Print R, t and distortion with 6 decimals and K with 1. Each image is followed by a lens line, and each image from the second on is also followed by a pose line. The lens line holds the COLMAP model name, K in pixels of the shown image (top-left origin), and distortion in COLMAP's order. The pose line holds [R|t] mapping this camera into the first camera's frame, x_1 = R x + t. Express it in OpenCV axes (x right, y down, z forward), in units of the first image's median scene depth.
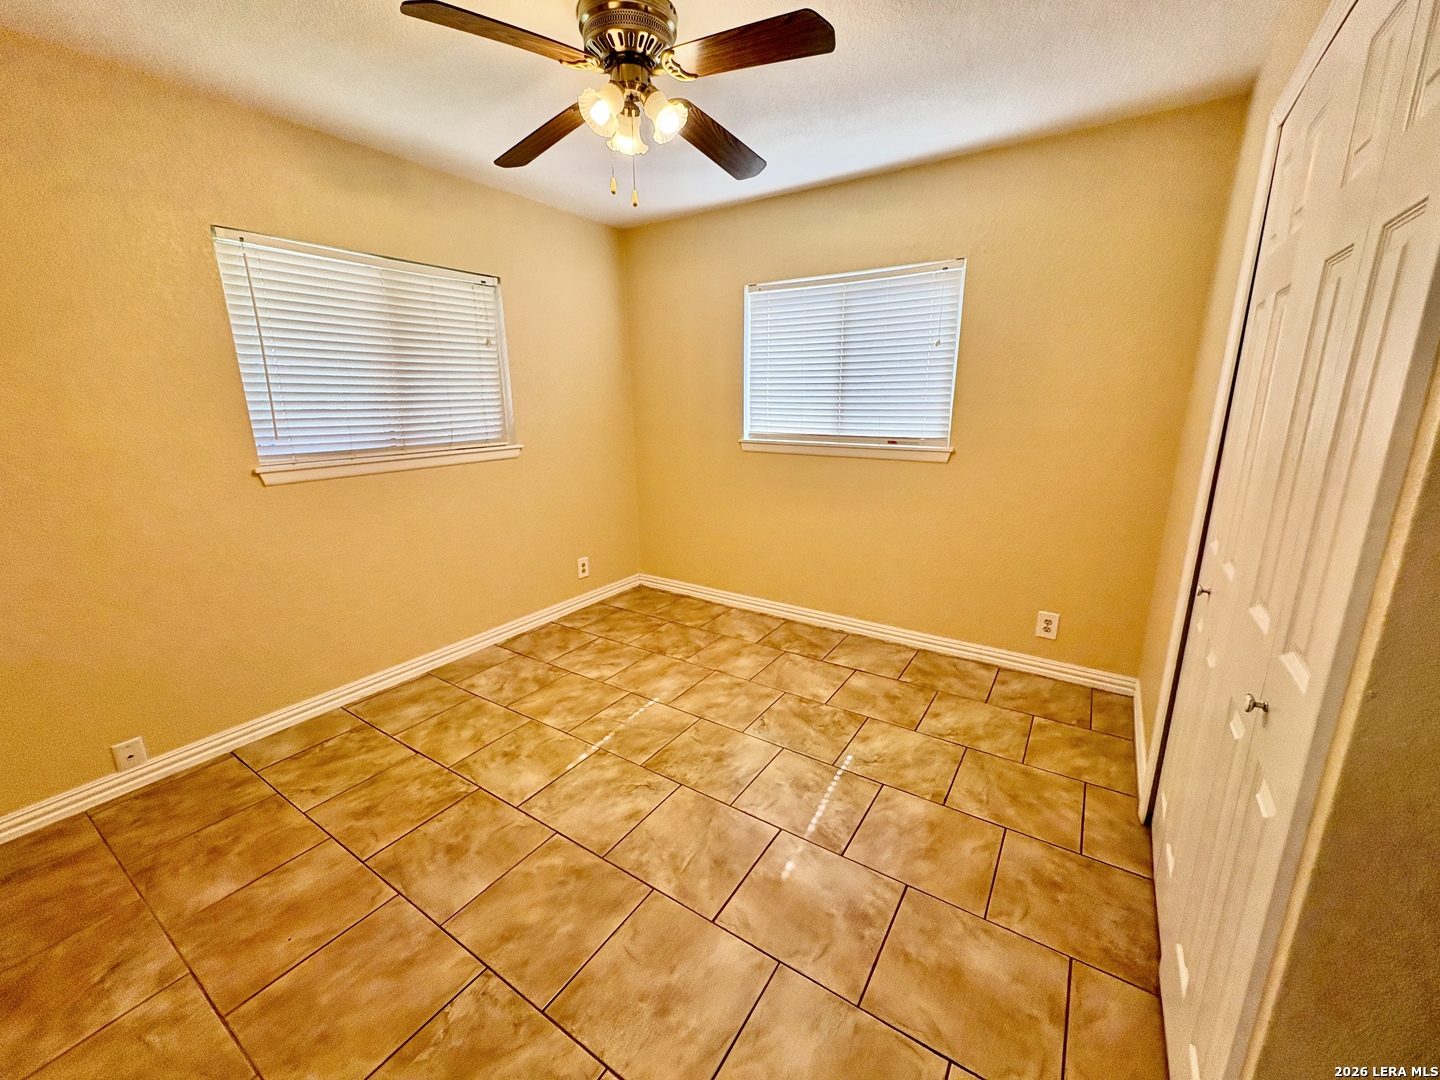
lens RADIAL K [[573.7, 0, 722.5], [0, 573.7, 536.0], [0, 0, 1]] dist [0.002248, -0.000537]
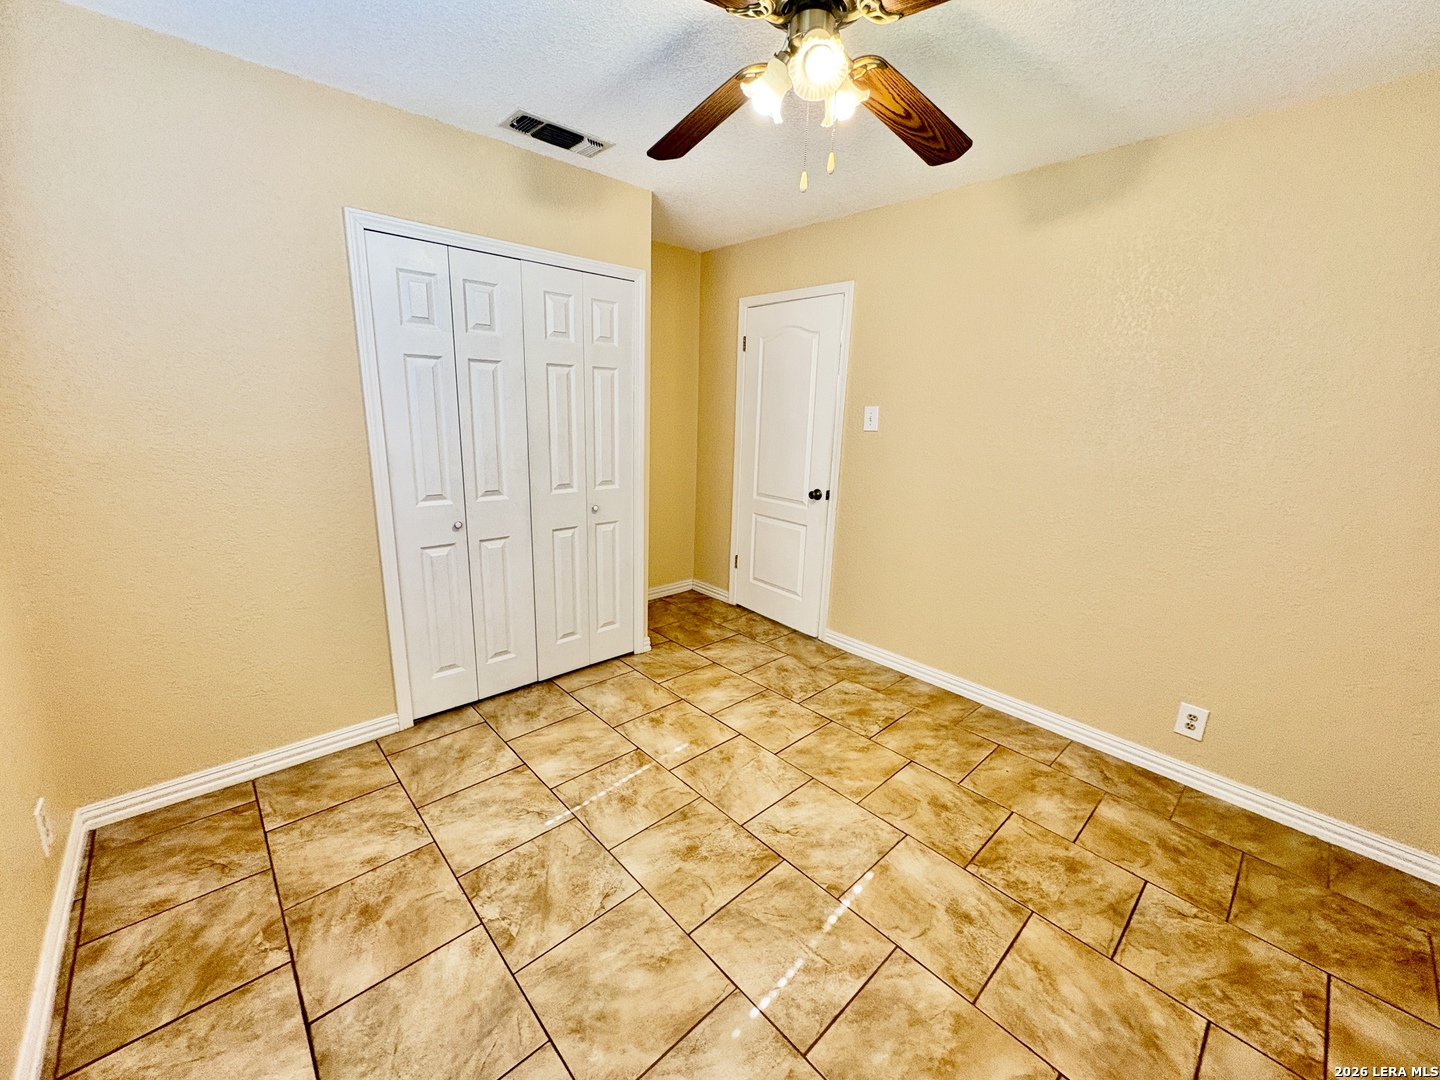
lens RADIAL K [[573.7, 0, 720.6], [0, 573.7, 536.3], [0, 0, 1]] dist [0.002248, -0.000537]
pose [[-0.969825, -0.076382, 0.231528, -0.215054], [0.035713, 0.894904, 0.444827, -0.410568], [-0.241173, 0.439672, -0.865173, 1.572157]]
